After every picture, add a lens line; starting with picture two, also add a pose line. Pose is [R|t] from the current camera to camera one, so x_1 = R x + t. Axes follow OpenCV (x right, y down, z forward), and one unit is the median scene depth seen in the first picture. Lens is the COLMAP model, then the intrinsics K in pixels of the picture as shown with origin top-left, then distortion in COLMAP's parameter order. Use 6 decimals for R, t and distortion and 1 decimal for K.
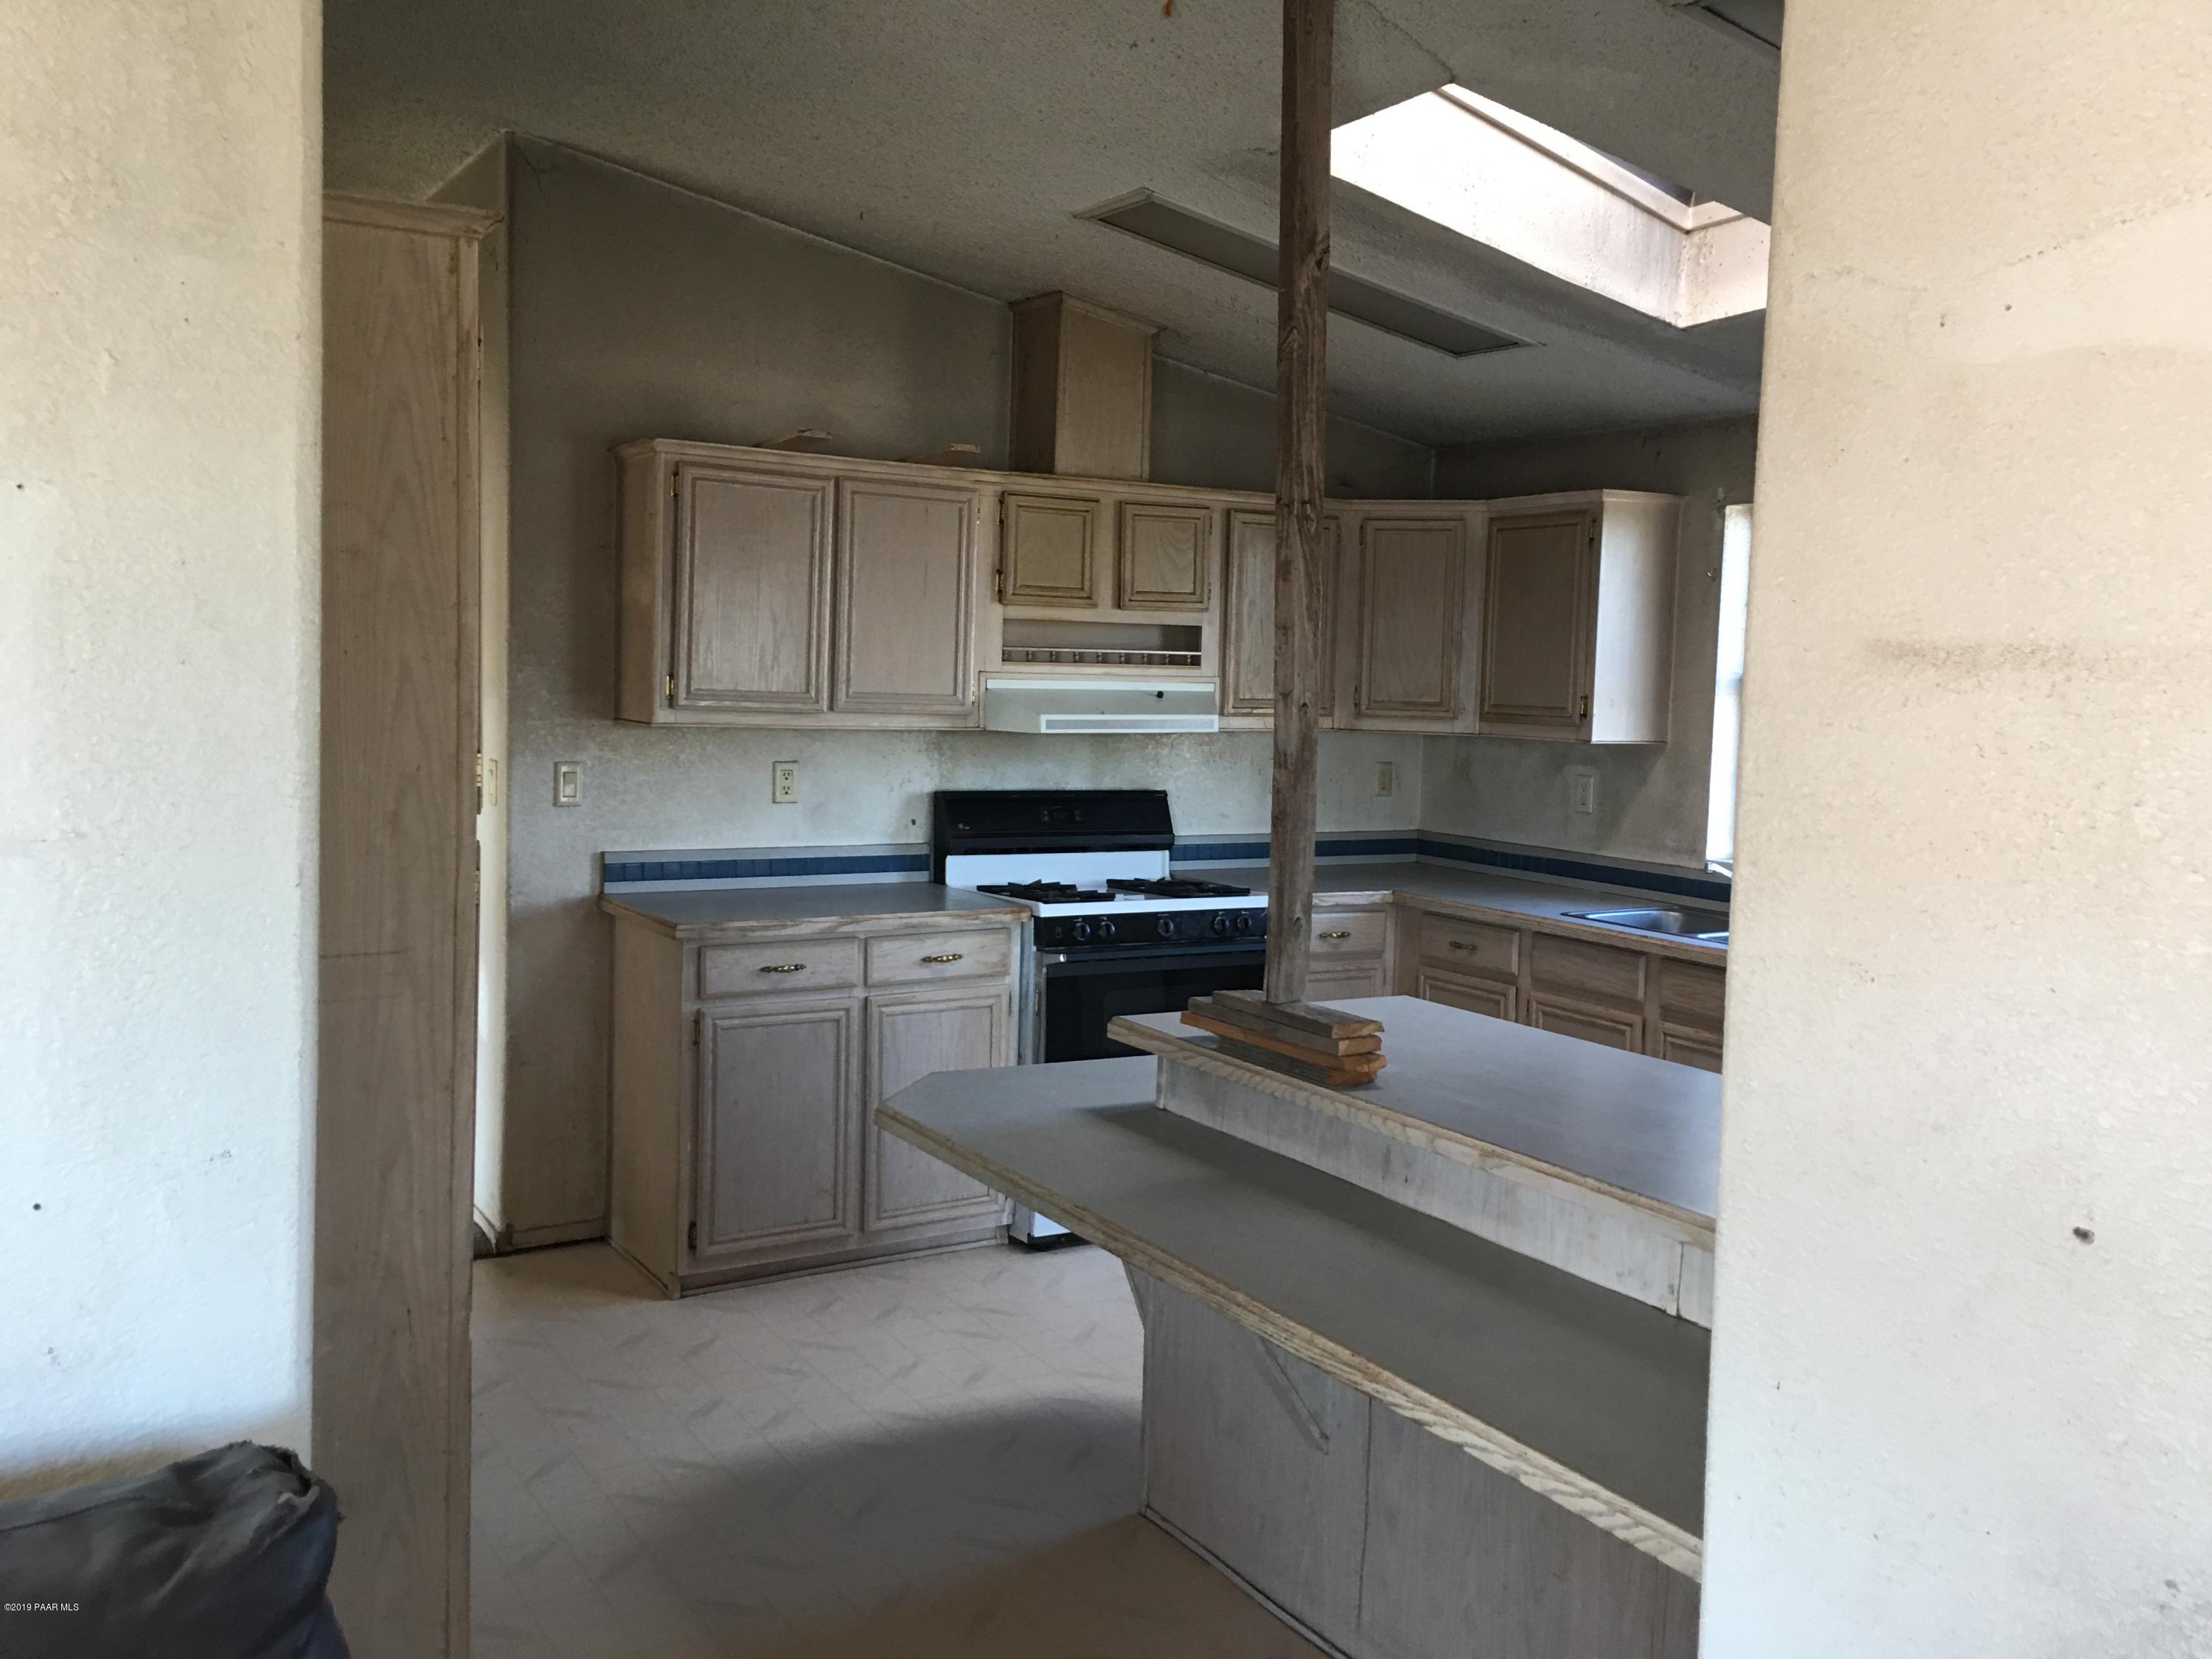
lens RADIAL K [[1907.1, 0, 1102.5], [0, 1907.1, 822.7], [0, 0, 1]] dist [0.089008, -0.134259]
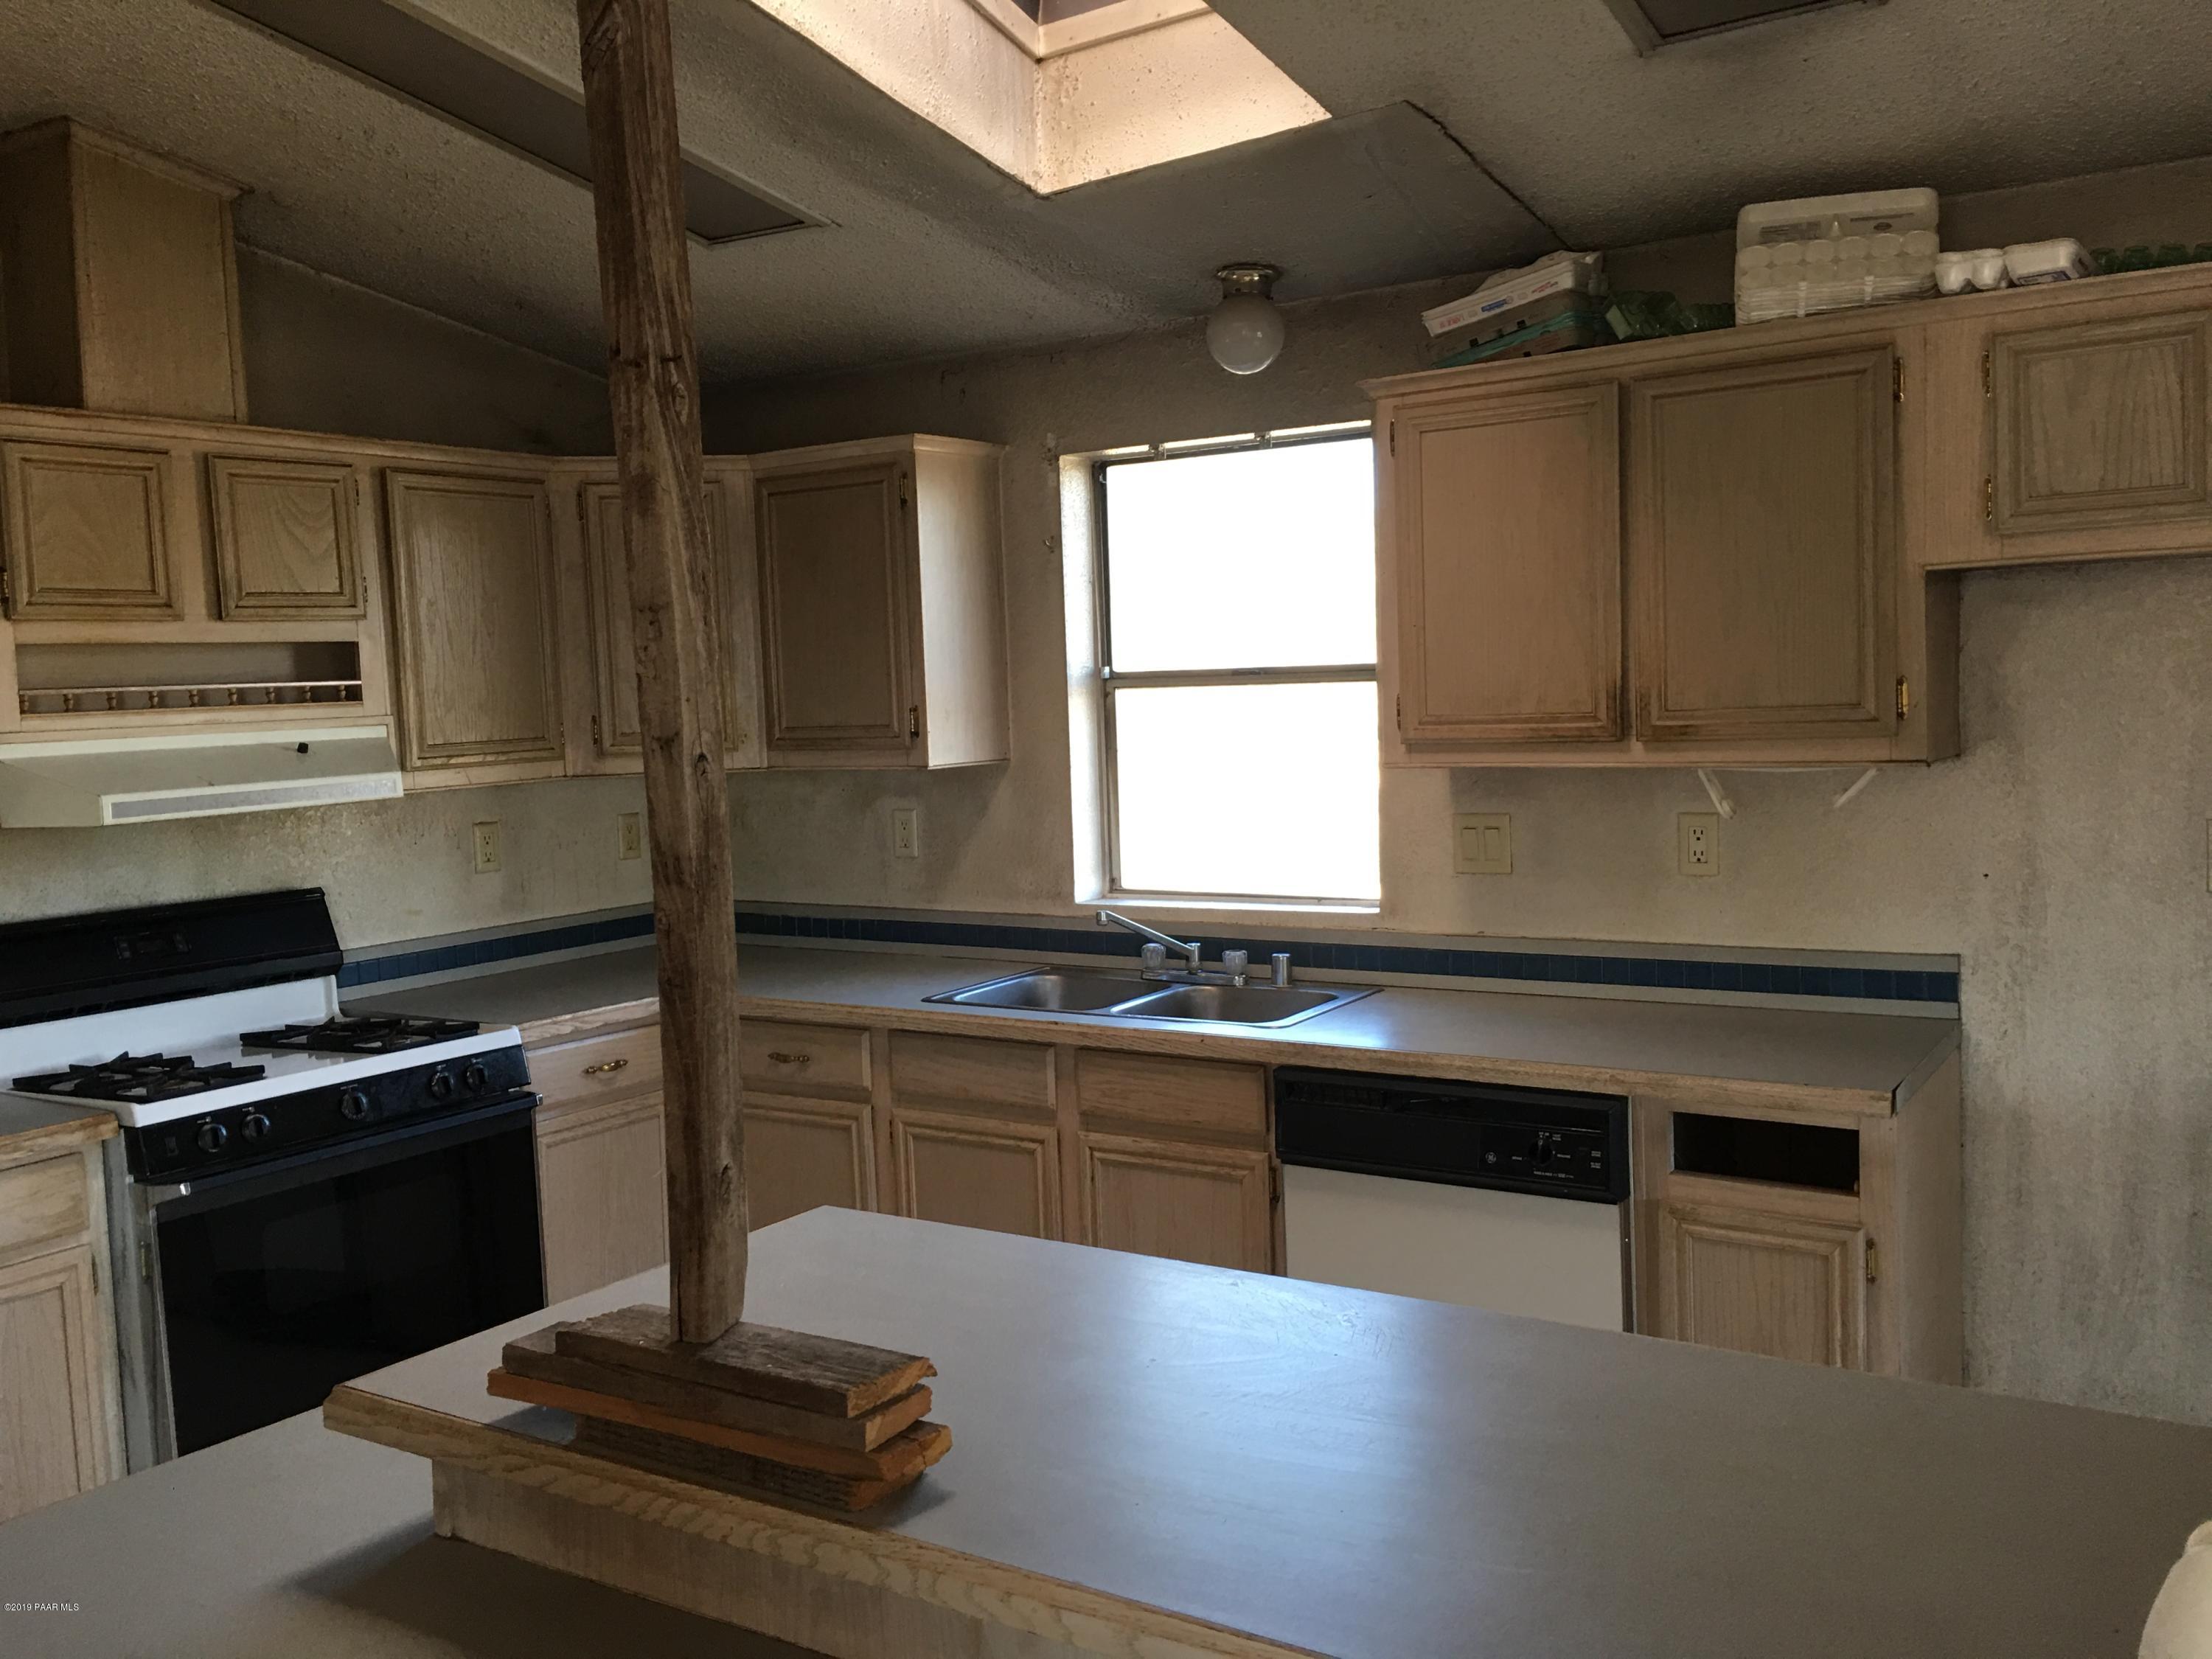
lens RADIAL K [[1907.1, 0, 1102.5], [0, 1907.1, 822.7], [0, 0, 1]] dist [0.089008, -0.134259]
pose [[0.896728, -0.094518, 0.432372, -0.012947], [0.098331, 0.995061, 0.013590, -0.023856], [-0.431521, 0.030329, 0.901593, 0.287701]]
